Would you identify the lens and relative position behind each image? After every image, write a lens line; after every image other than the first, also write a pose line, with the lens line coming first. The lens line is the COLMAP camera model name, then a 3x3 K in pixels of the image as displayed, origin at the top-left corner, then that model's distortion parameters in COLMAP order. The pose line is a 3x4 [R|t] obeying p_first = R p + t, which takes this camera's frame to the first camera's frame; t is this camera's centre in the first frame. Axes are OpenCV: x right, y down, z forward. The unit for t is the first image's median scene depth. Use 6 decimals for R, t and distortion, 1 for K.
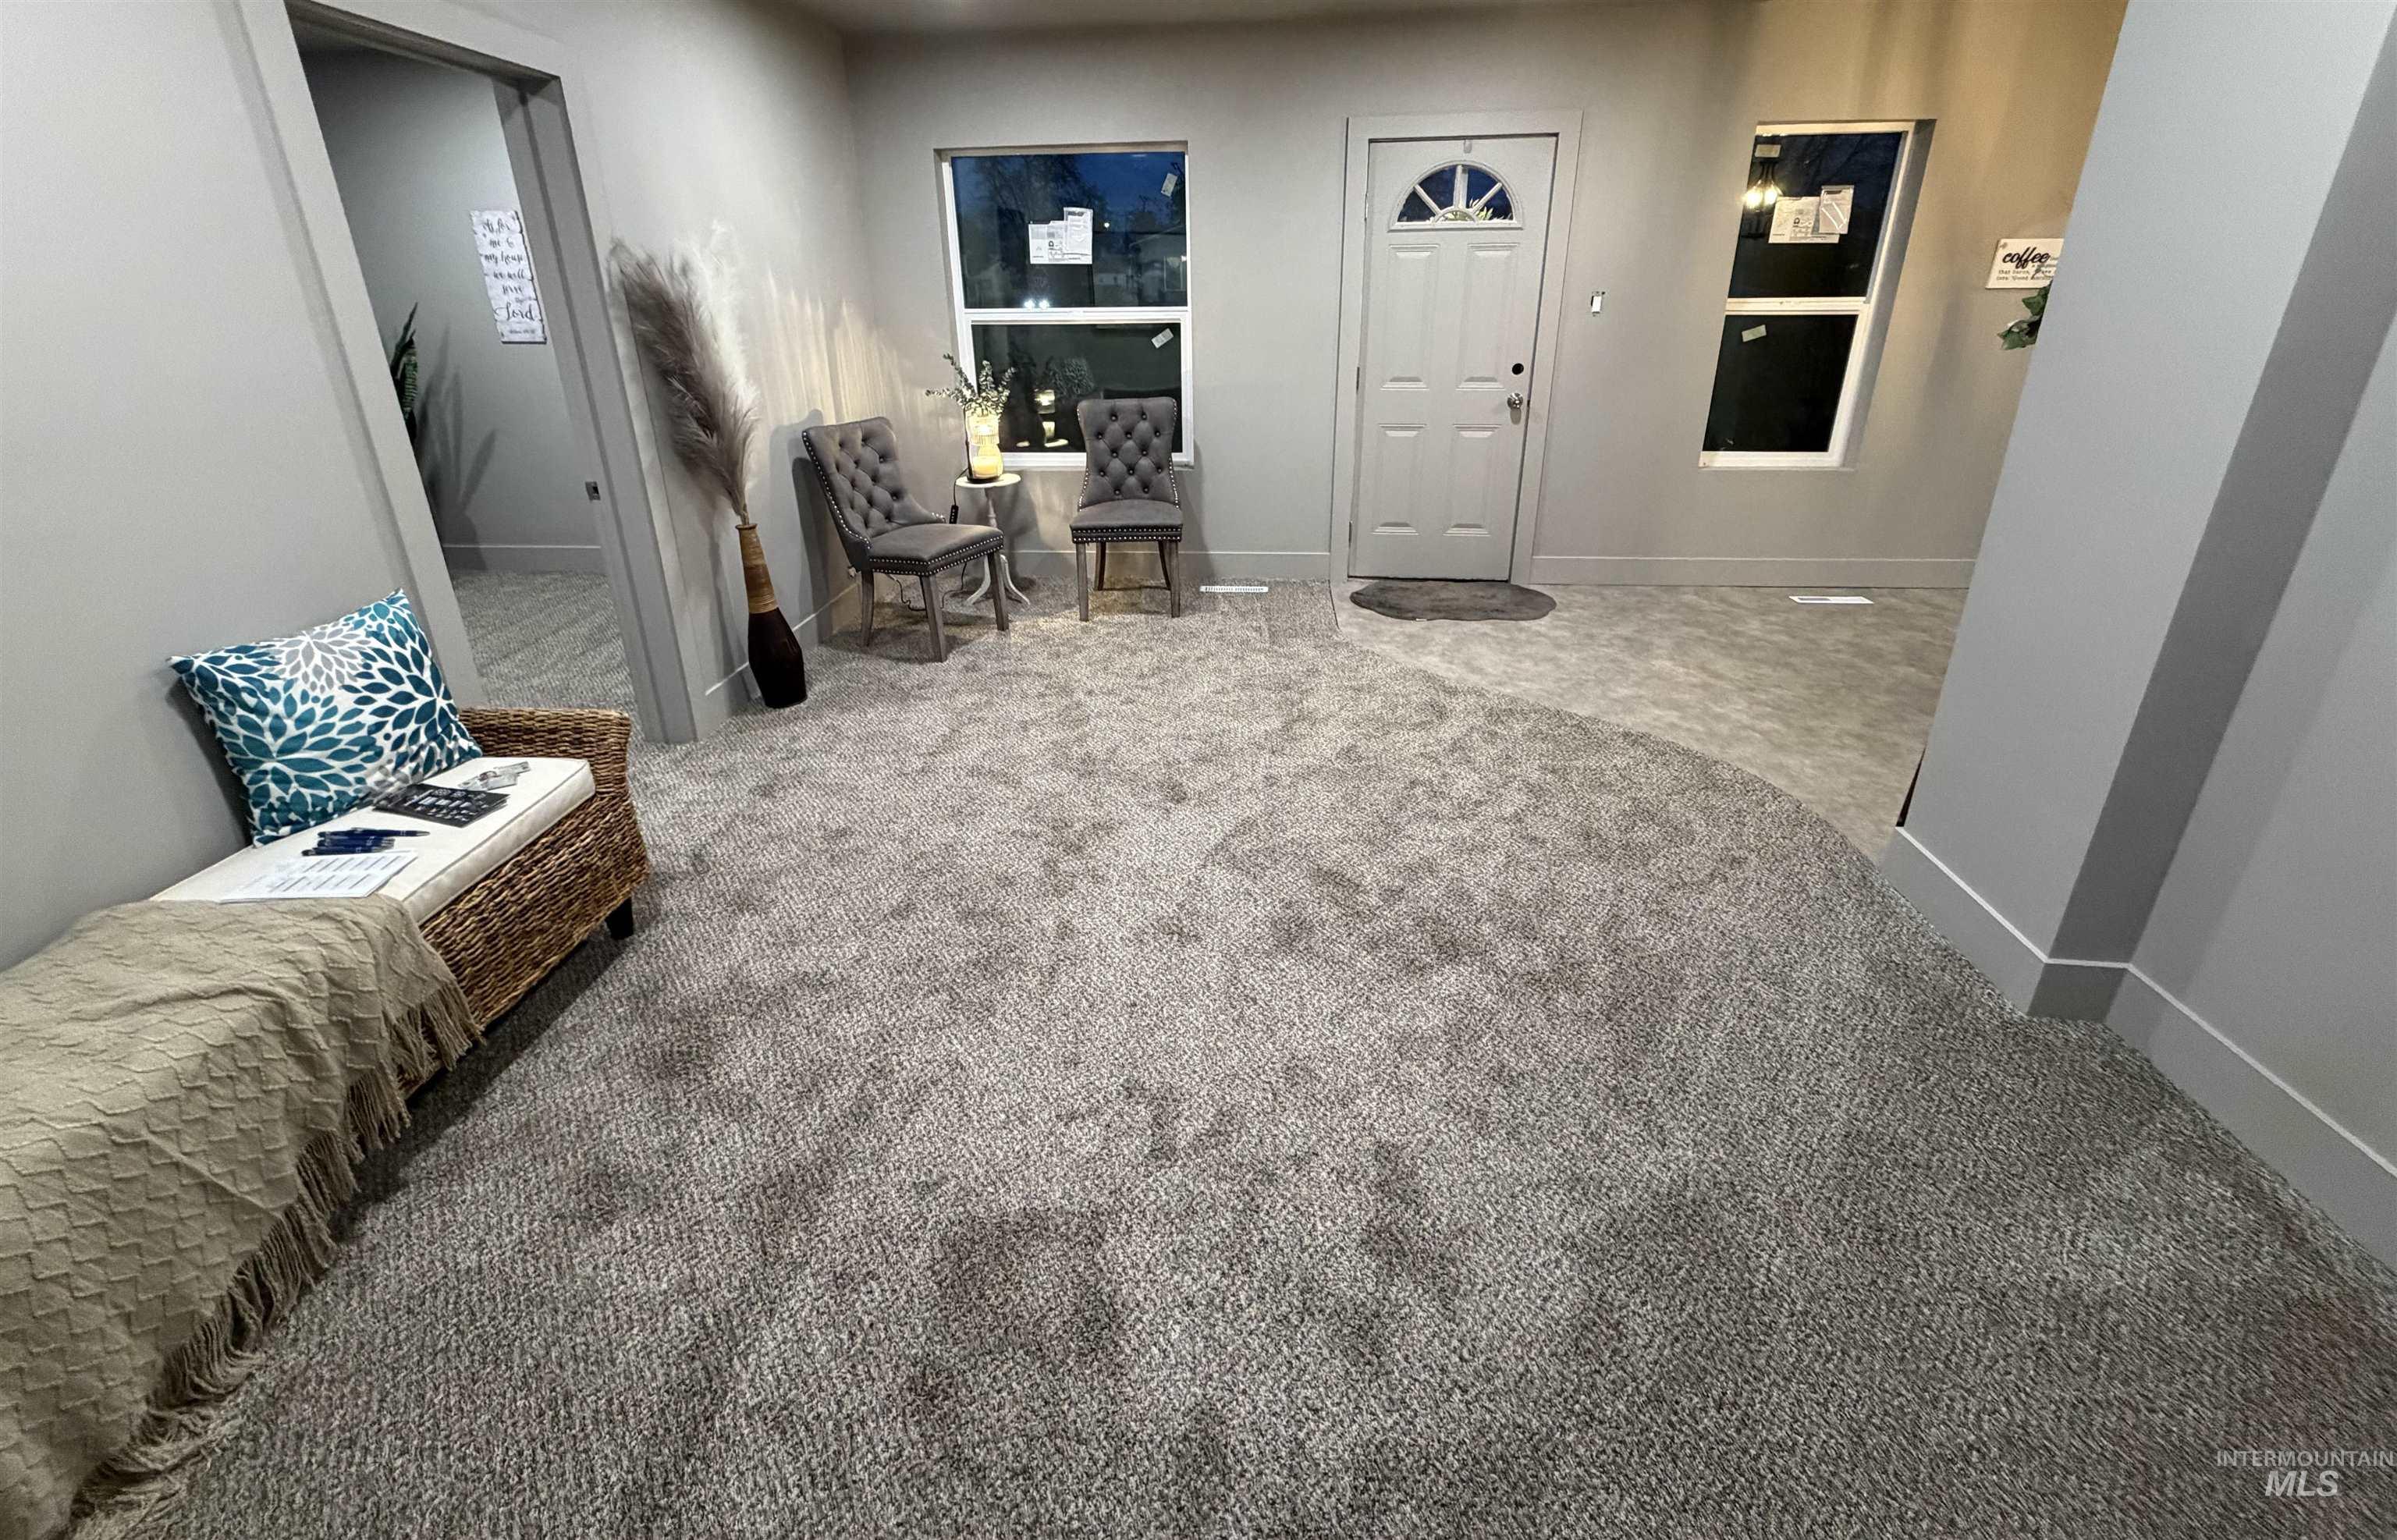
lens RADIAL K [[952.1, 0, 1184.2], [0, 952.1, 641.1], [0, 0, 1]] dist [-0.000352, 0.000156]
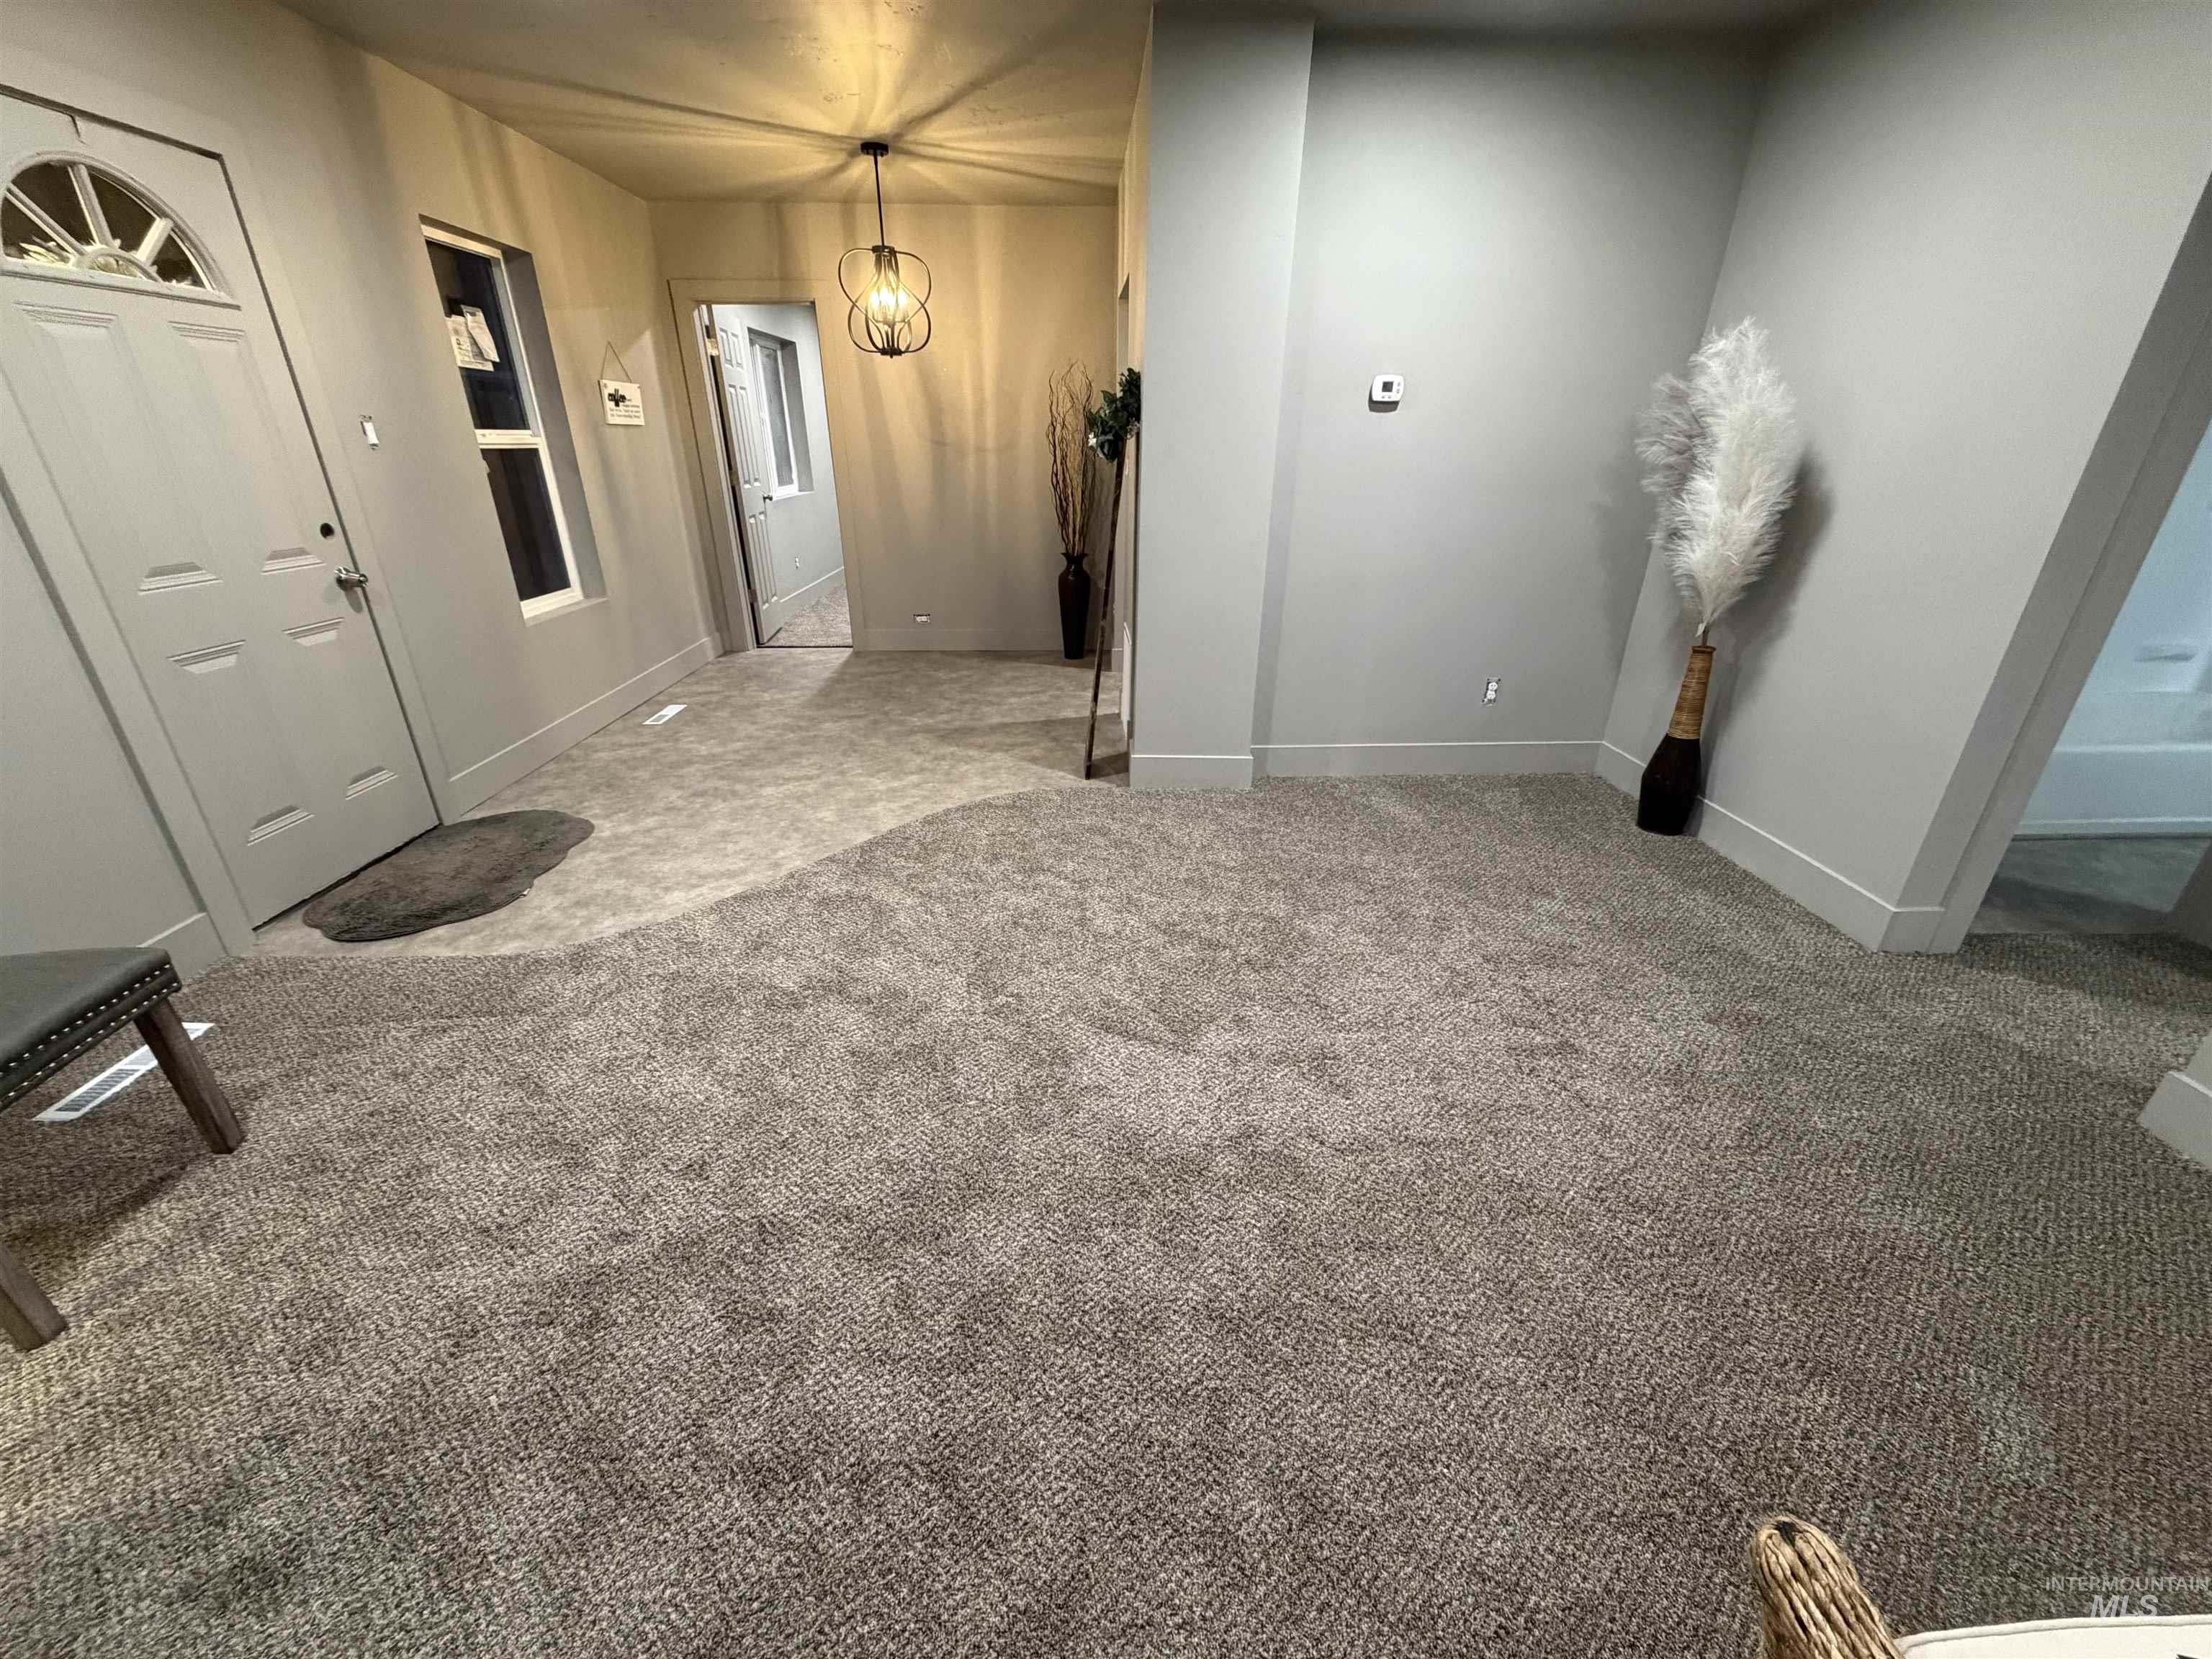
lens RADIAL K [[876.8, 0, 1102.4], [0, 876.8, 833.8], [0, 0, 1]] dist [-0.000498, 0.000001]
pose [[-0.112792, -0.398202, 0.910337, -0.402765], [0.338249, 0.846075, 0.412002, -0.196866], [-0.934273, 0.354391, 0.039261, 0.607178]]
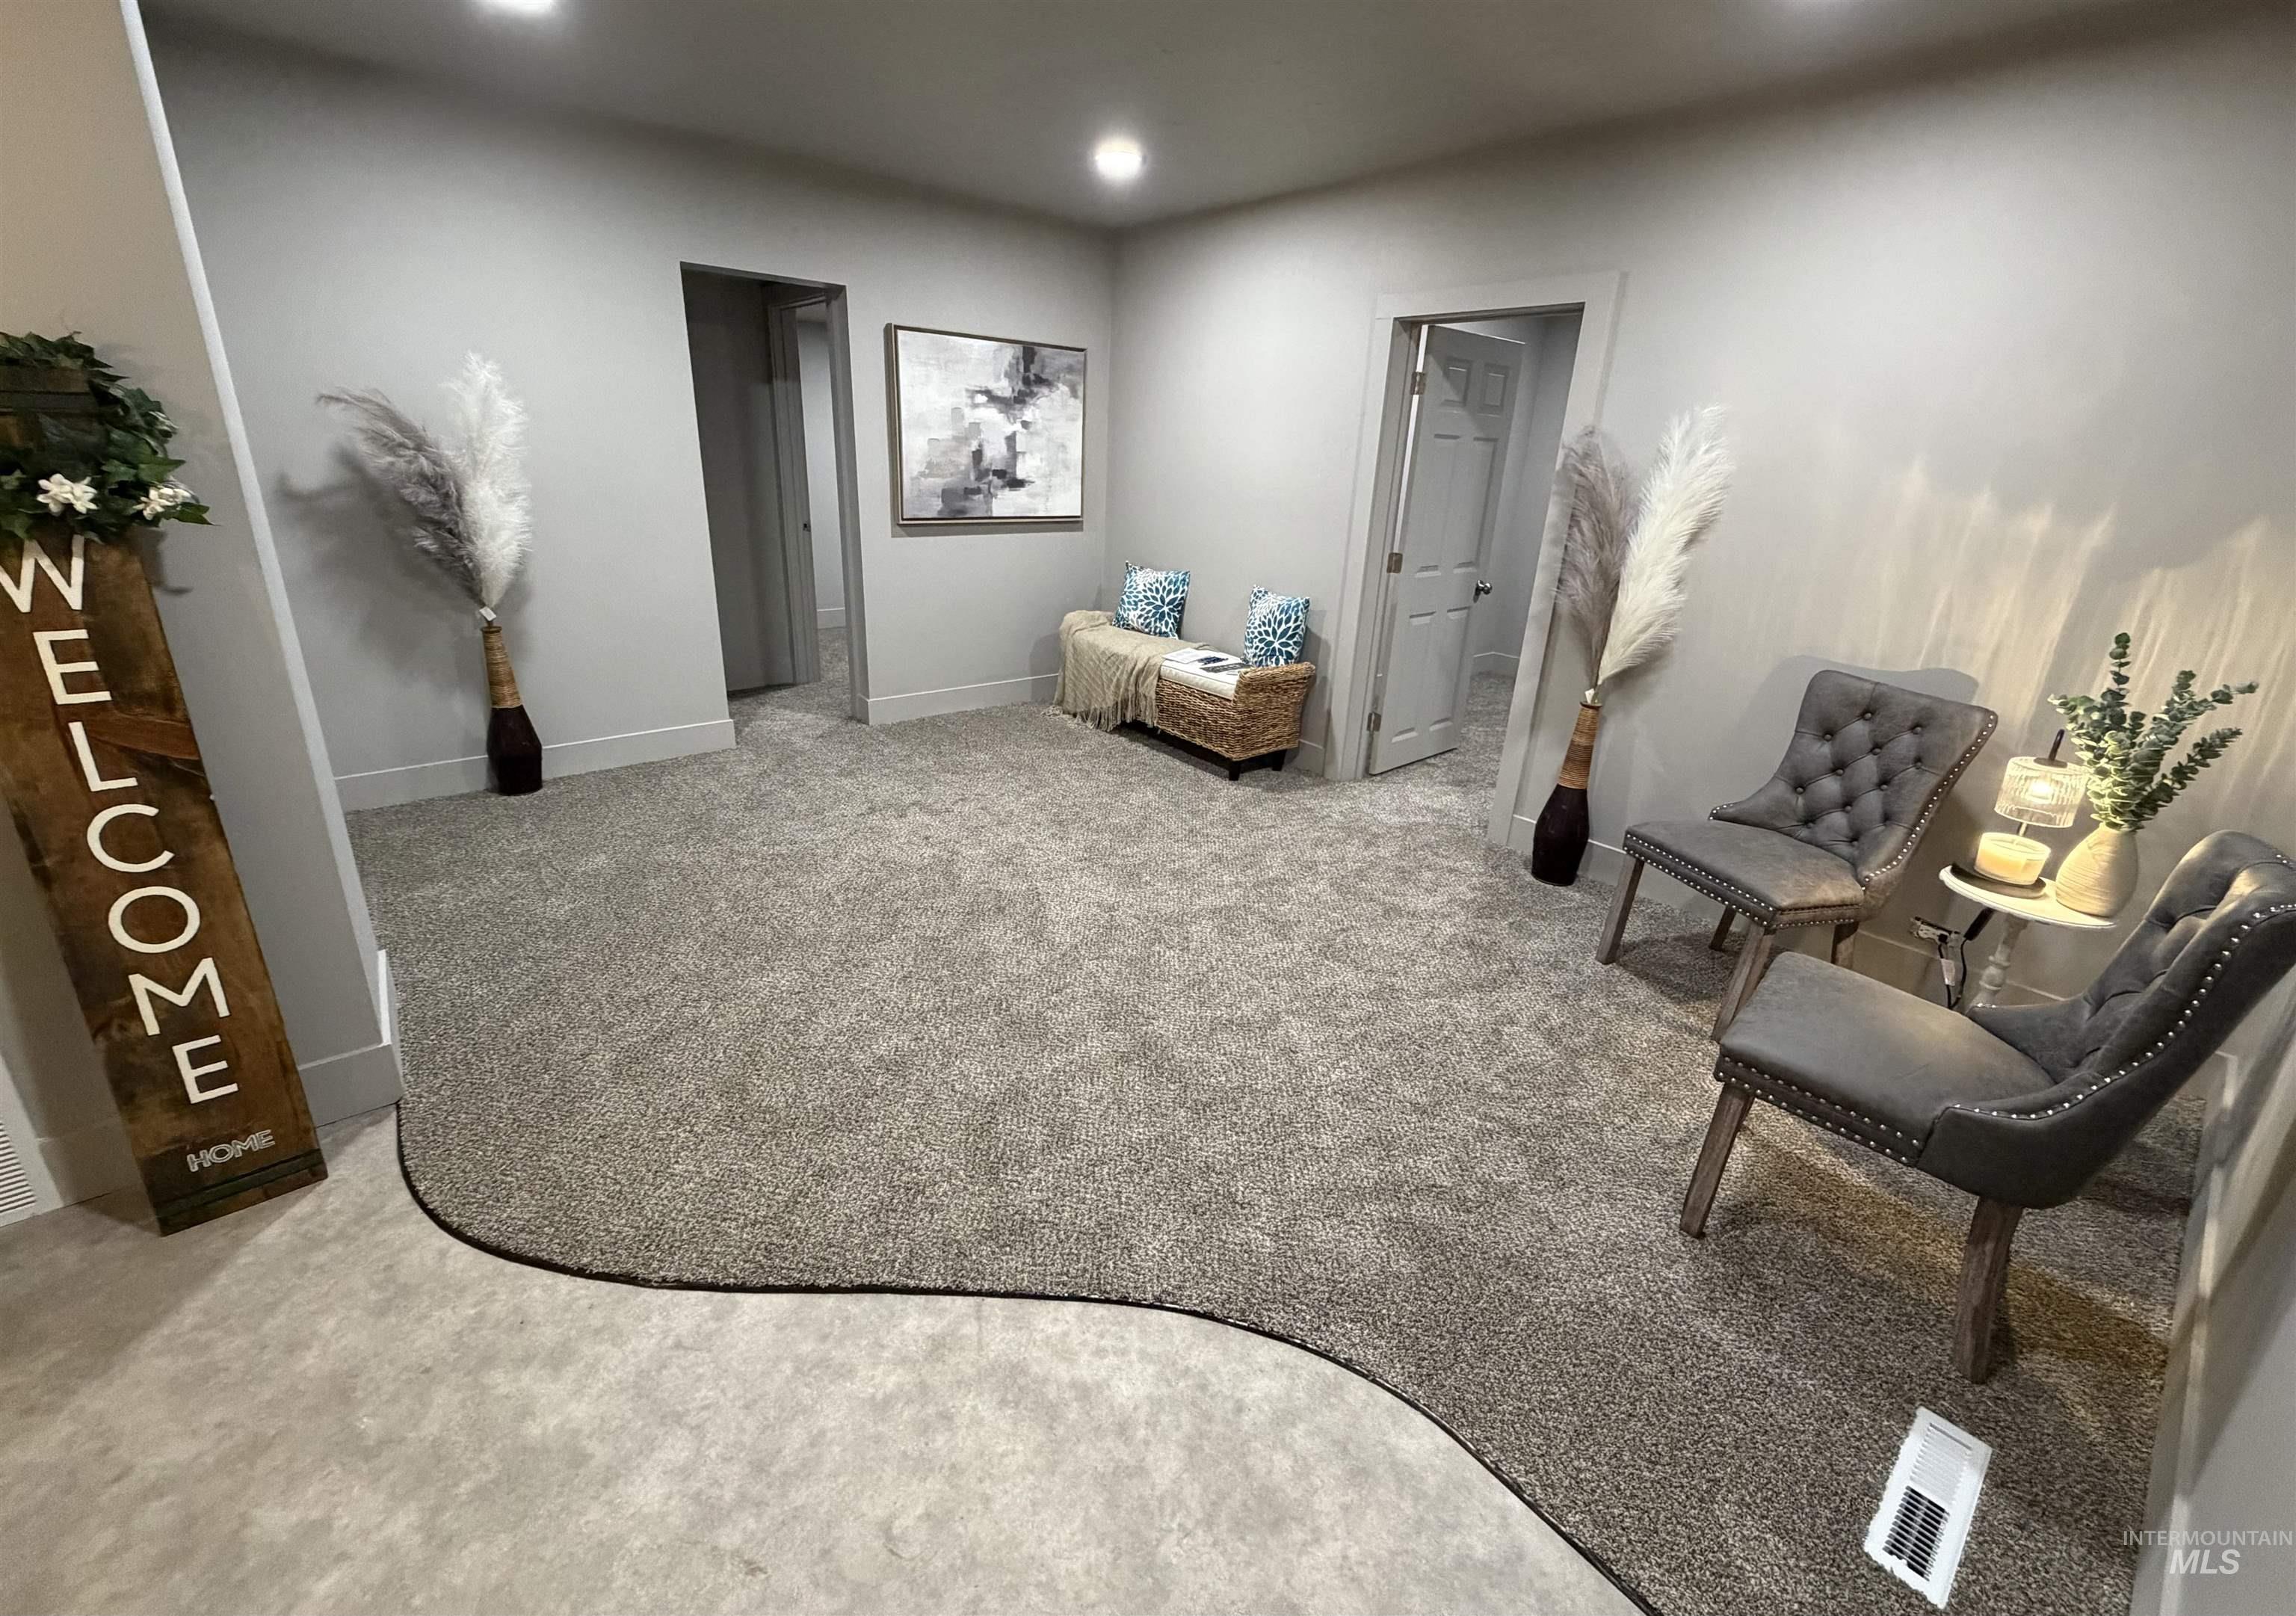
lens RADIAL K [[913.0, 0, 1141.0], [0, 913.0, 756.8], [0, 0, 1]] dist [0.001295, 0.000094]
pose [[-0.714761, 0.212500, -0.666303, 0.445160], [-0.269472, 0.795480, 0.542768, -0.393540], [0.645369, 0.567499, -0.511315, 1.018973]]
